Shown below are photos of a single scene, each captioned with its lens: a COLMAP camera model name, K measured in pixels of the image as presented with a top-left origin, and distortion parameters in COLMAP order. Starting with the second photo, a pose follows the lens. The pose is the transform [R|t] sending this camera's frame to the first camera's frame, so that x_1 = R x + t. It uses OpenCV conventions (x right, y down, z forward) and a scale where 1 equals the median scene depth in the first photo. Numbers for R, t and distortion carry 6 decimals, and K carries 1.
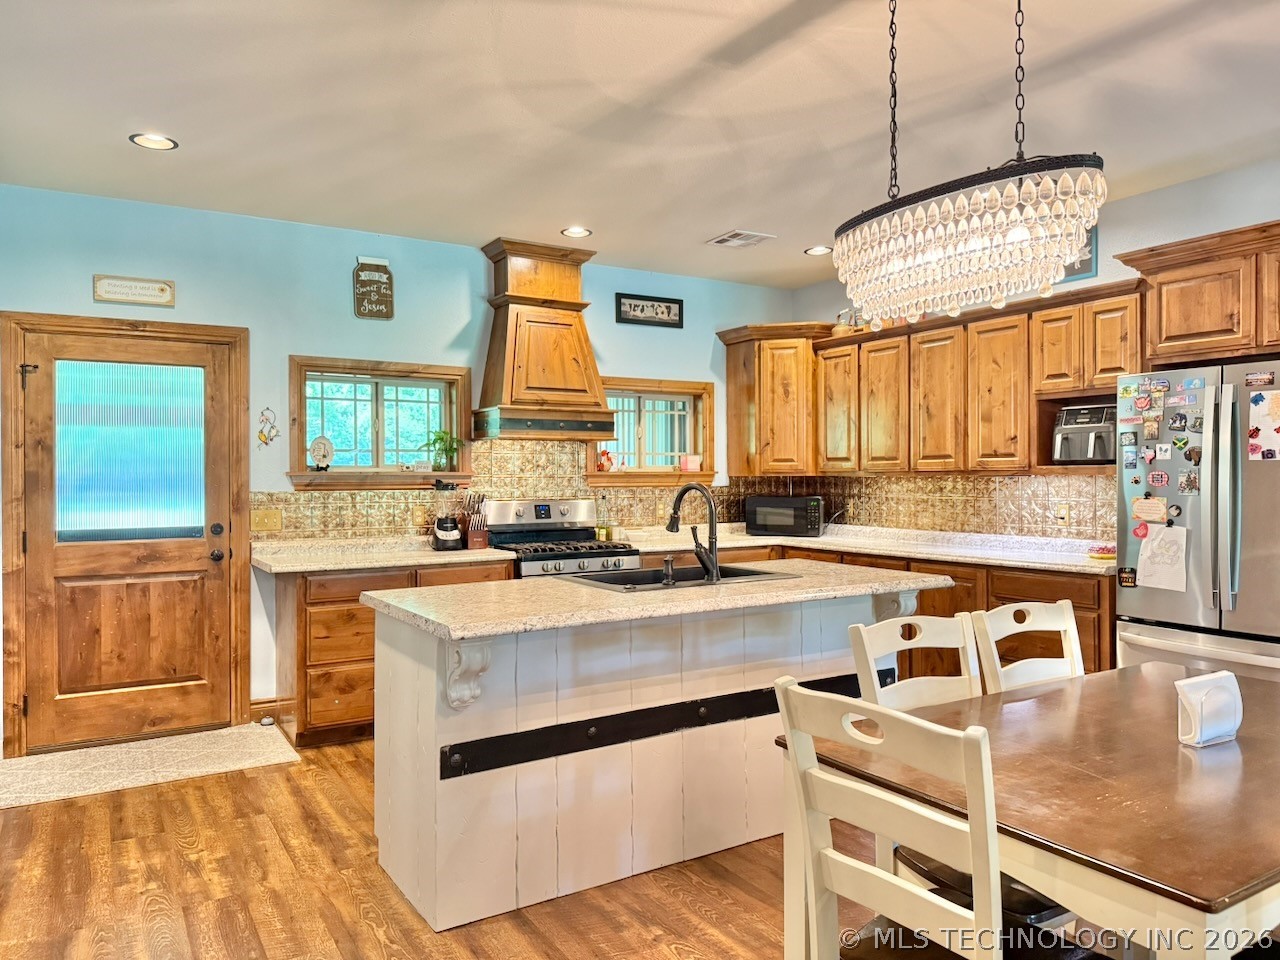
lens RADIAL K [[898.9, 0, 634.1], [0, 898.9, 472.3], [0, 0, 1]] dist [0.074394, -0.108110]
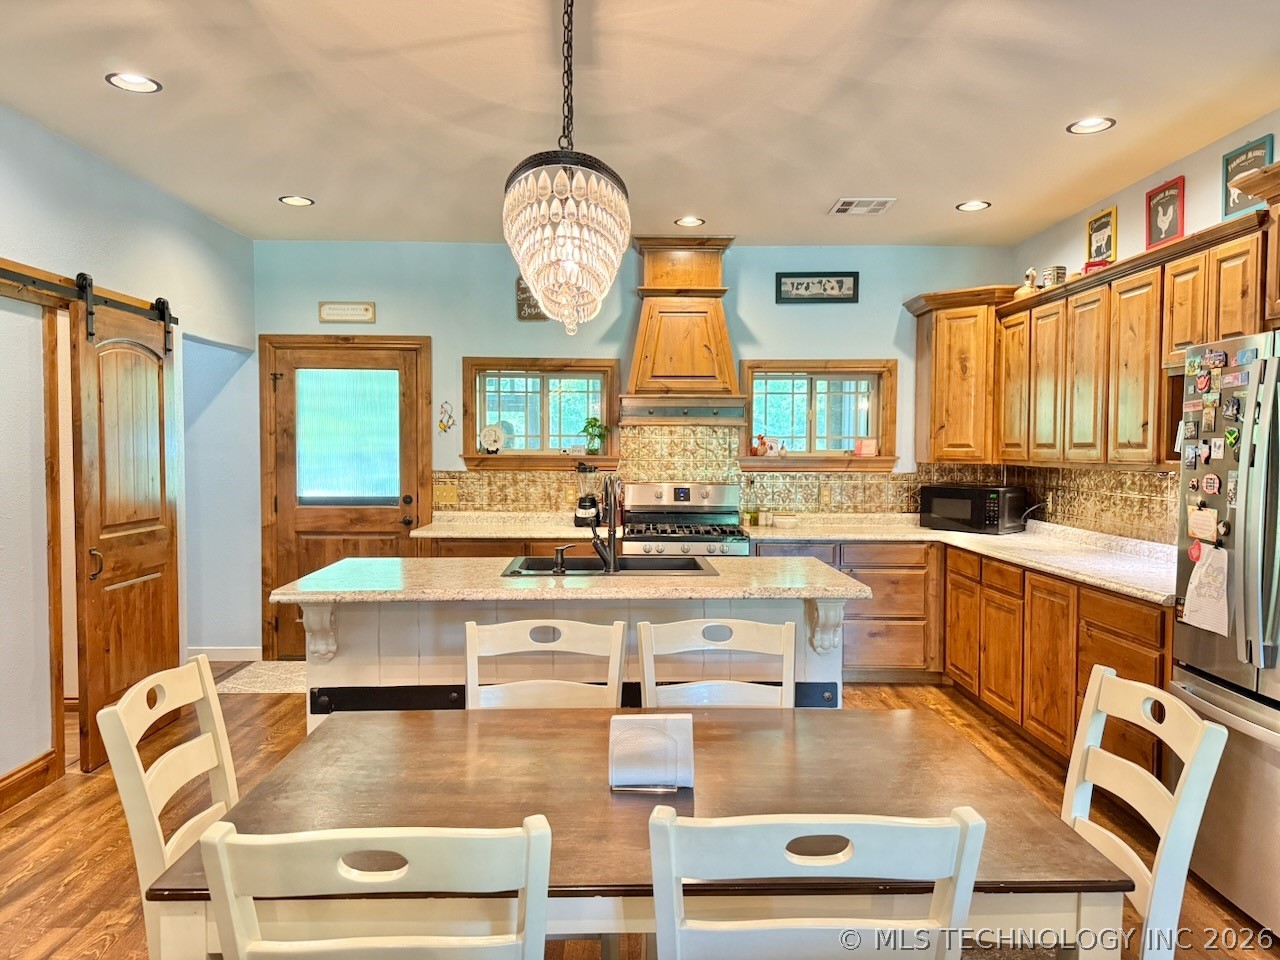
lens RADIAL K [[898.9, 0, 634.7], [0, 898.9, 476.7], [0, 0, 1]] dist [0.074394, -0.108110]
pose [[0.863972, 0.026057, -0.502866, 0.409887], [-0.006839, 0.999175, 0.040023, -0.019632], [0.503494, -0.031140, 0.863437, 0.084556]]
